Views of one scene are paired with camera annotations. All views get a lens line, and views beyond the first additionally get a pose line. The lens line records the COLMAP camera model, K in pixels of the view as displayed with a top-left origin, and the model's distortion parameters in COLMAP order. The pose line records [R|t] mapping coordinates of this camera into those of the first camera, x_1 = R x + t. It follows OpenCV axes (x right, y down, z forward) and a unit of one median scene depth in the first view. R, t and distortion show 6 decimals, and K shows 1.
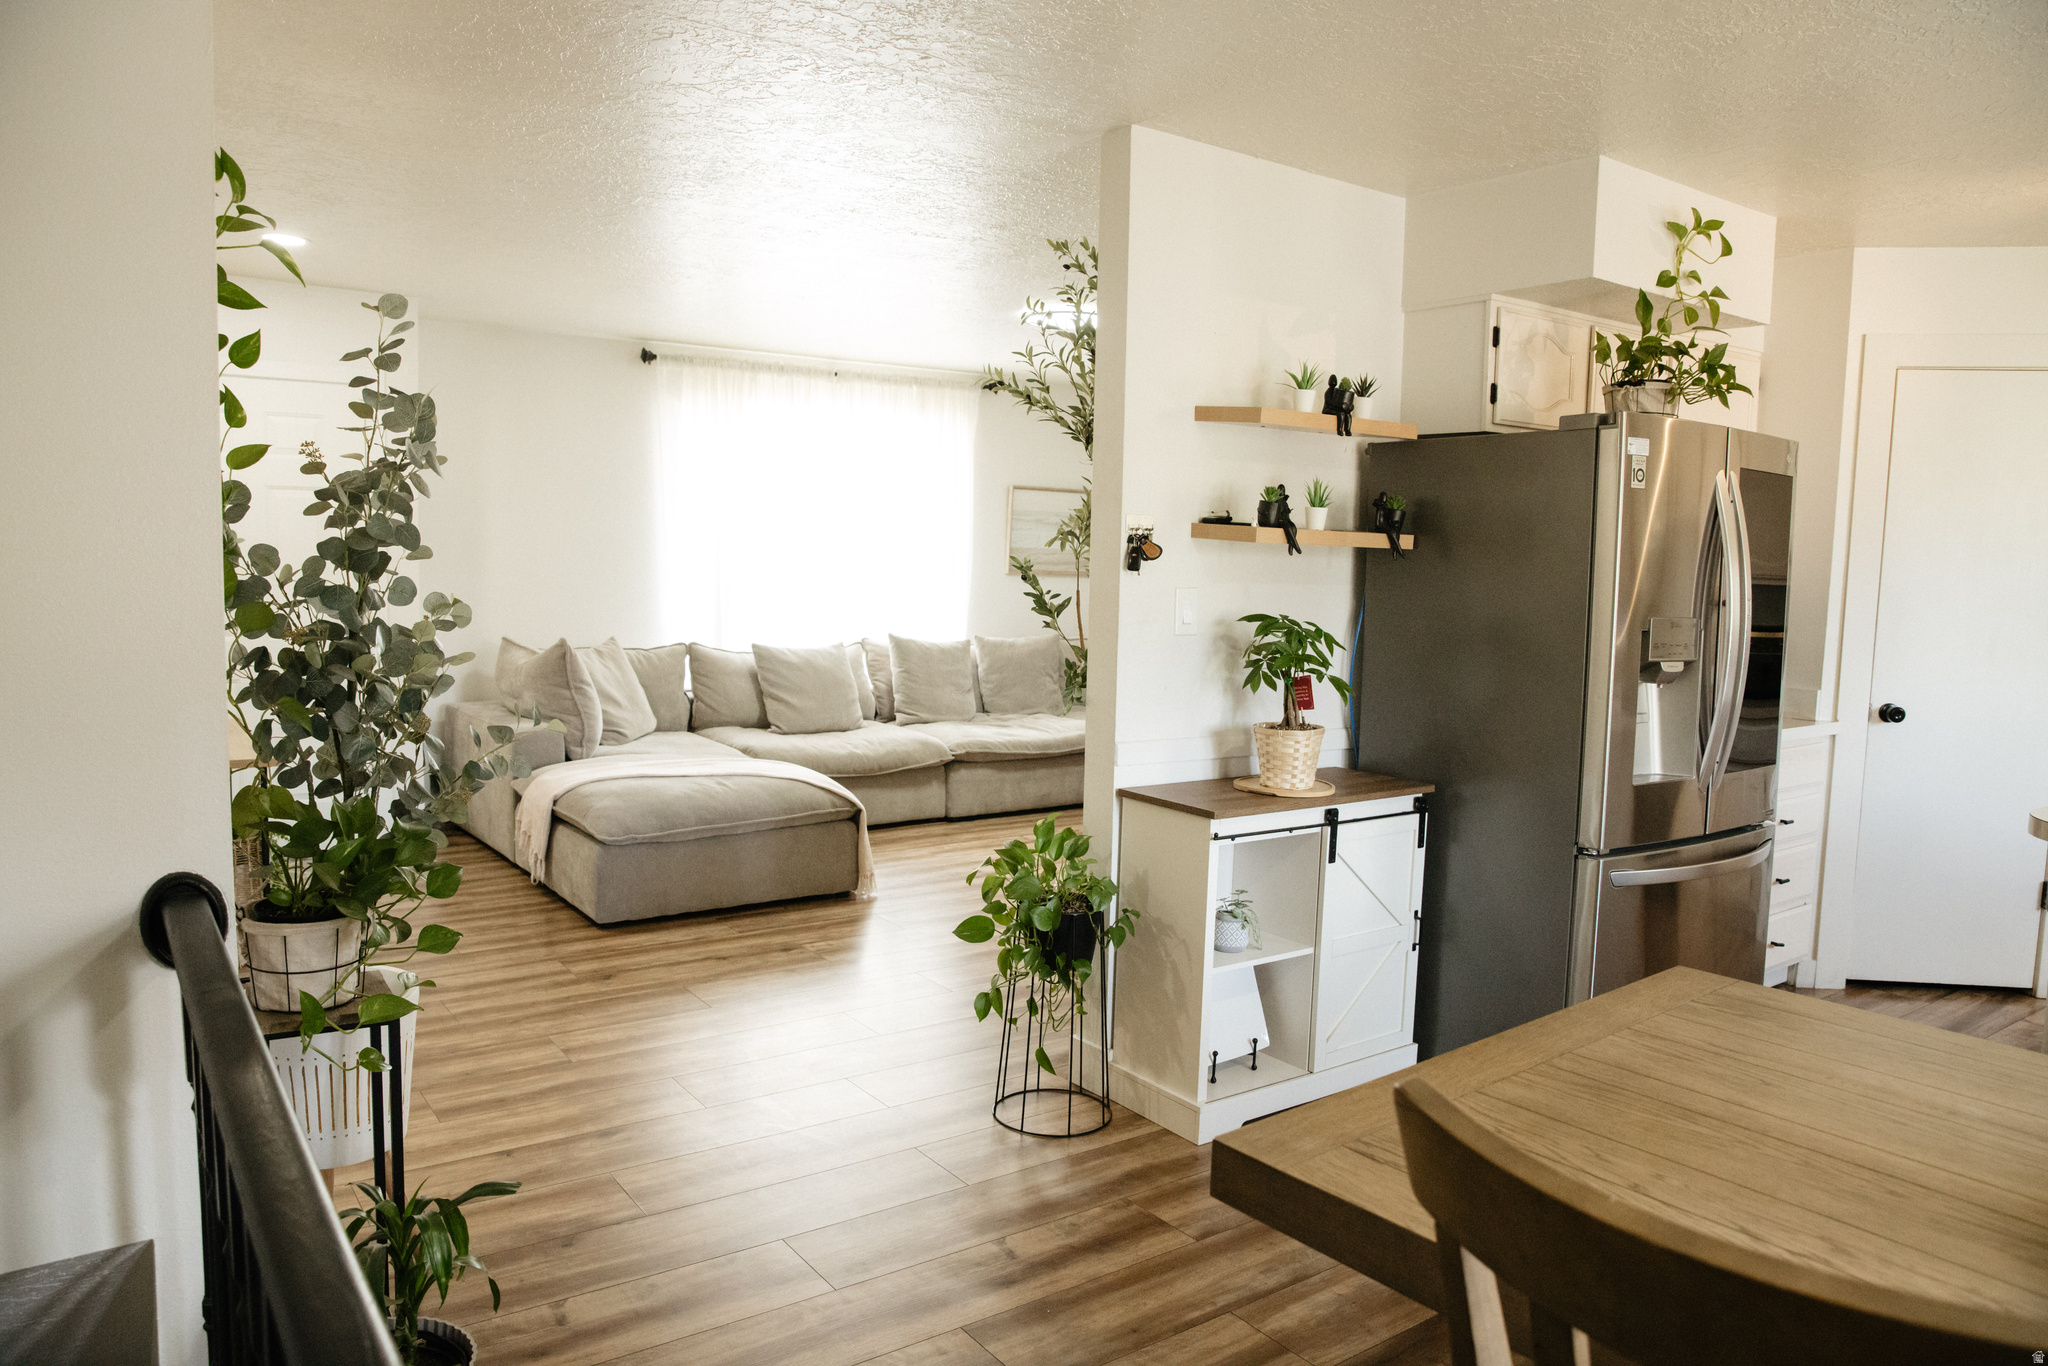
lens RADIAL K [[1378.7, 0, 1020.1], [0, 1378.7, 681.6], [0, 0, 1]] dist [-0.109808, 0.081589]
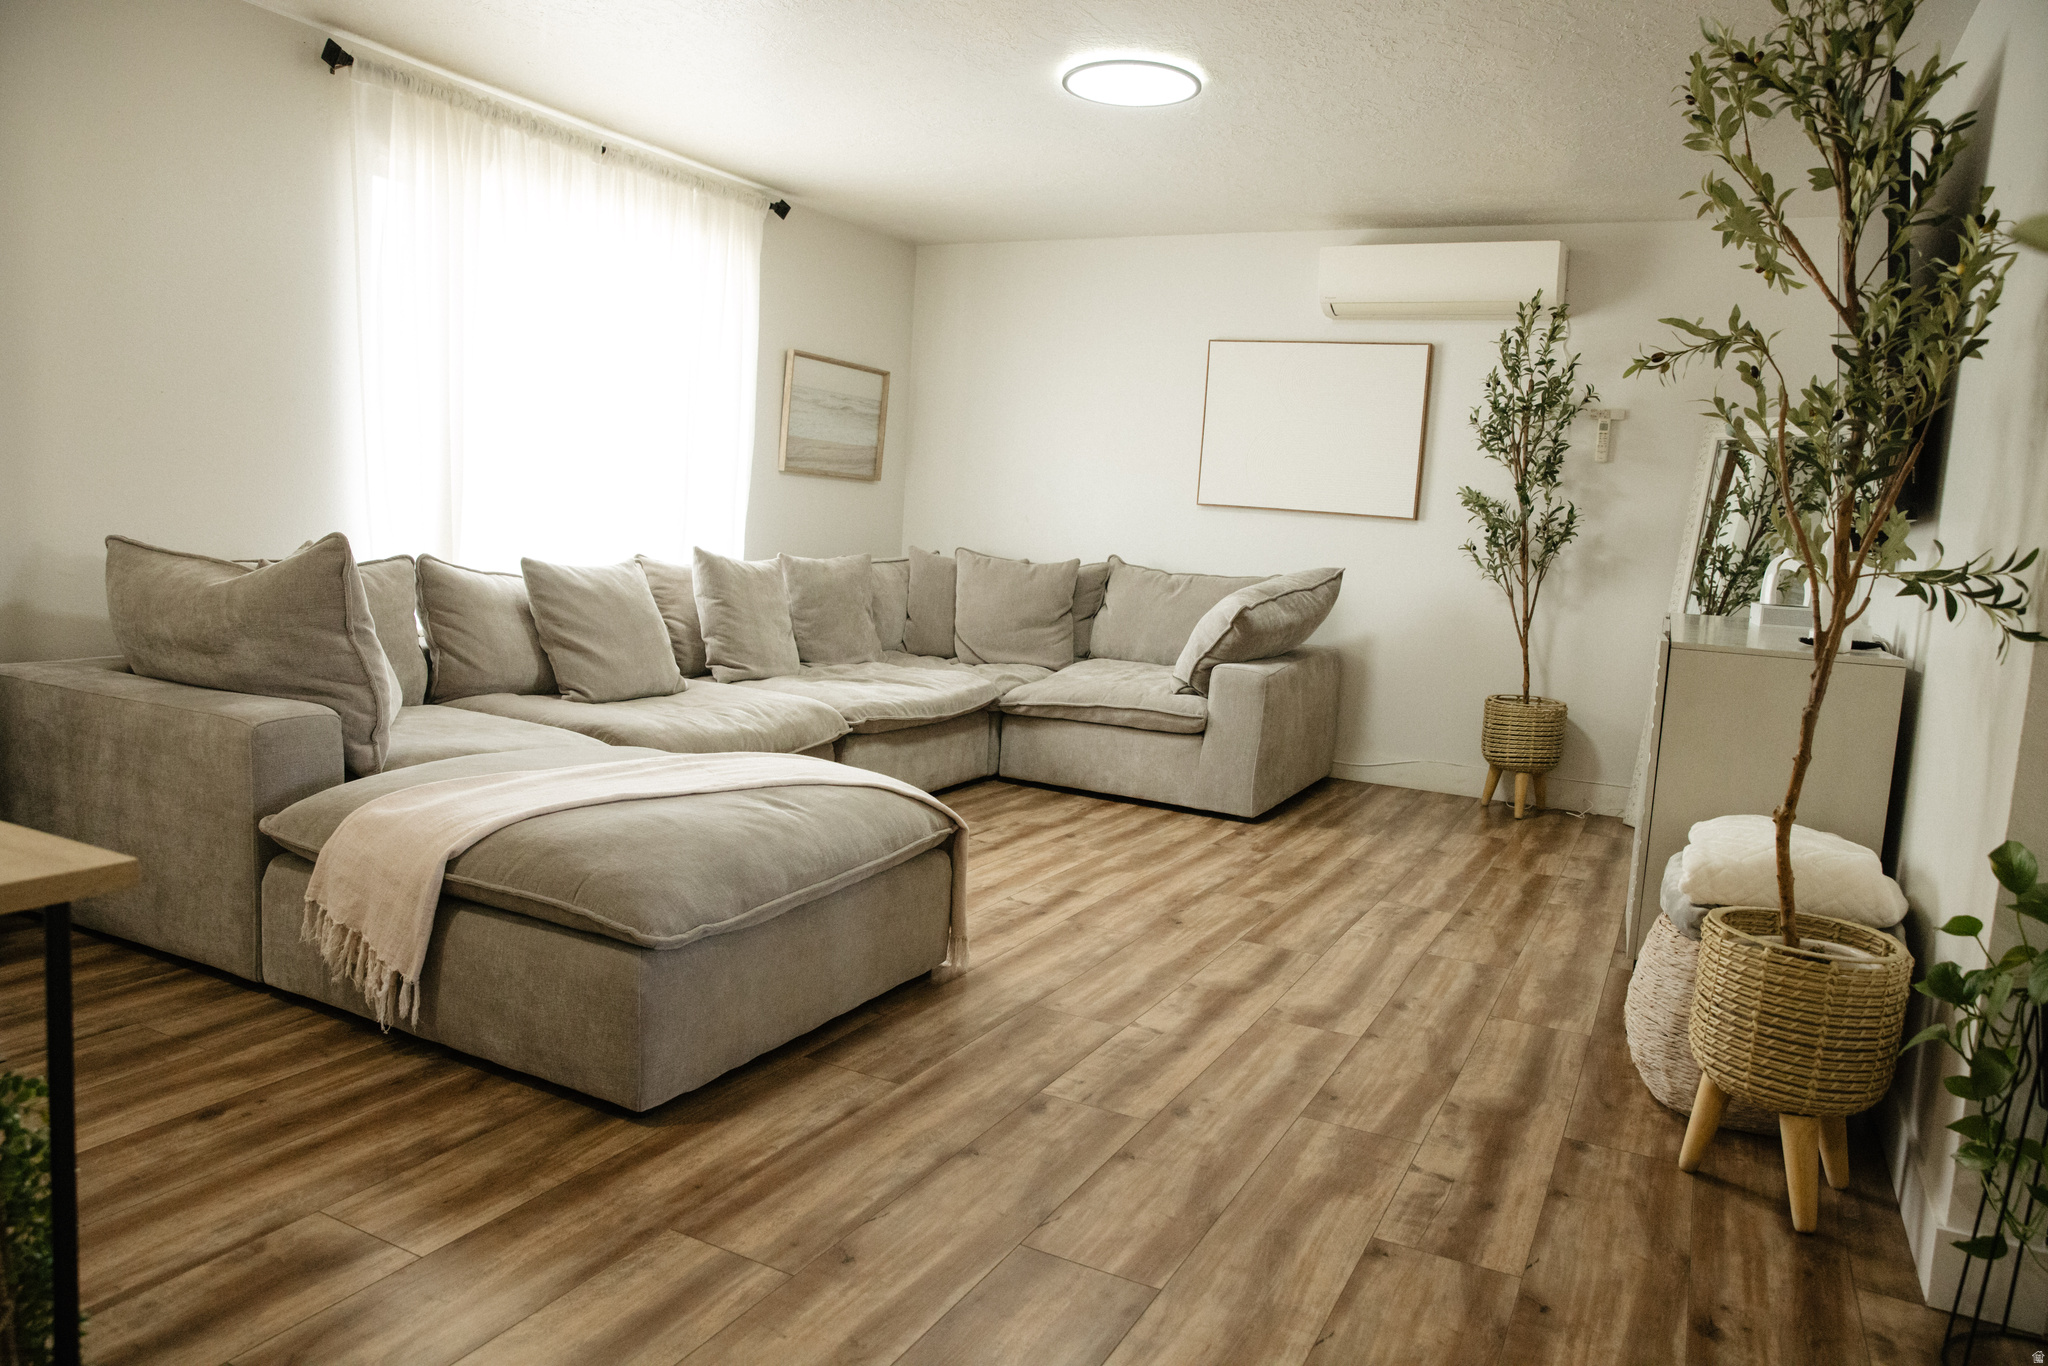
lens RADIAL K [[1378.7, 0, 1021.4], [0, 1378.7, 686.4], [0, 0, 1]] dist [-0.109808, 0.081589]
pose [[0.888111, -0.026460, 0.458866, -0.437083], [0.005459, 0.998878, 0.047033, 0.003688], [-0.459596, -0.039265, 0.887260, 0.550841]]
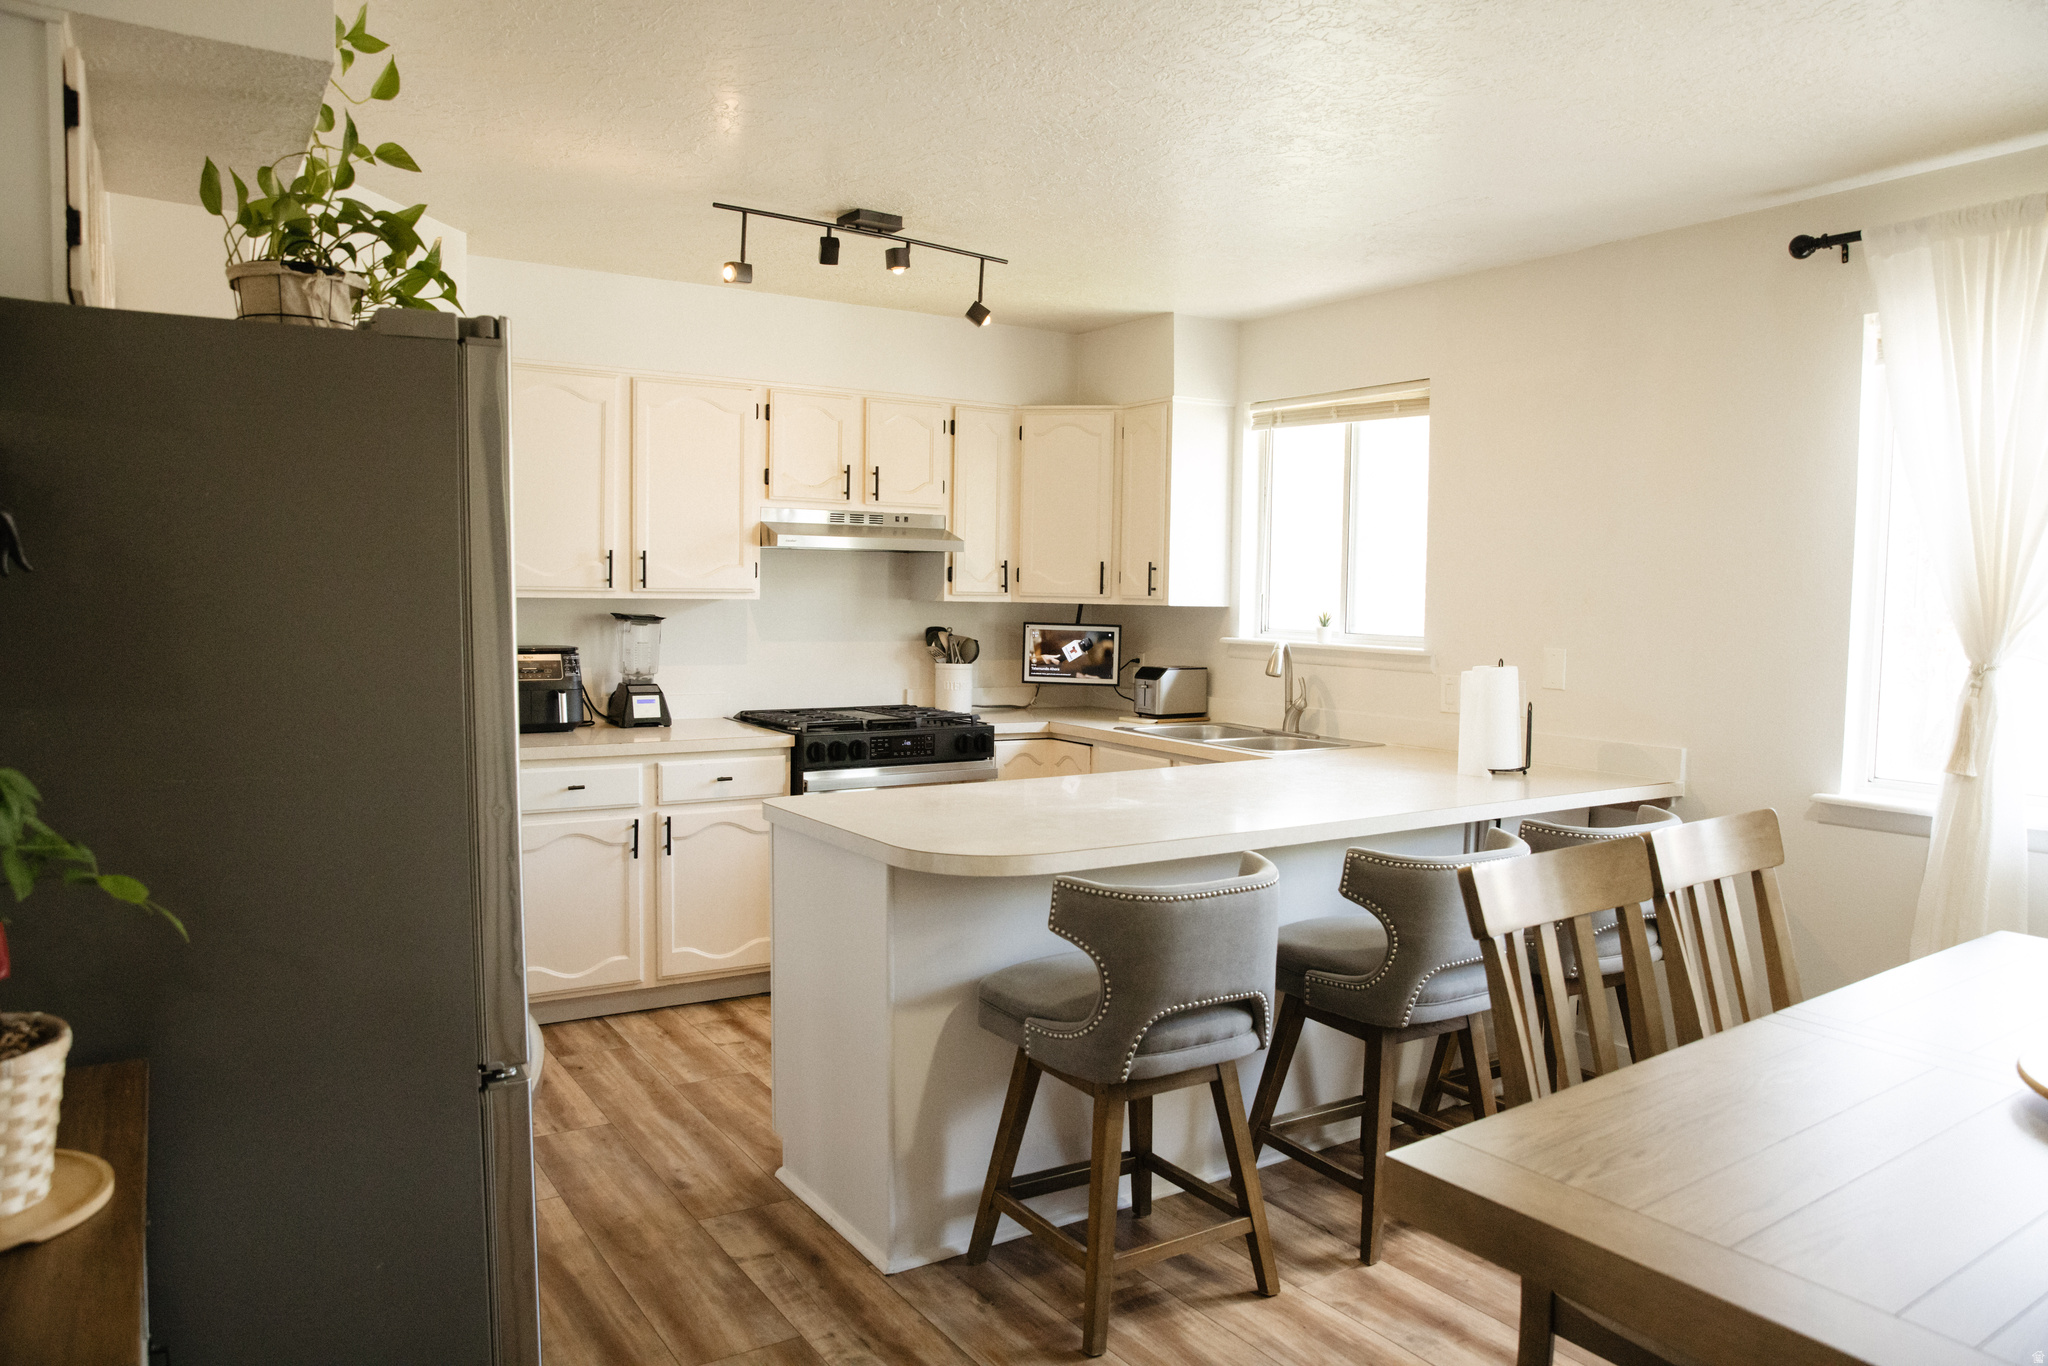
lens RADIAL K [[1378.7, 0, 1028.4], [0, 1378.7, 683.2], [0, 0, 1]] dist [-0.109808, 0.081589]
pose [[0.047147, -0.084399, 0.995316, -0.095974], [0.077565, 0.993725, 0.080590, -0.051489], [-0.995872, 0.073402, 0.053397, 0.532602]]
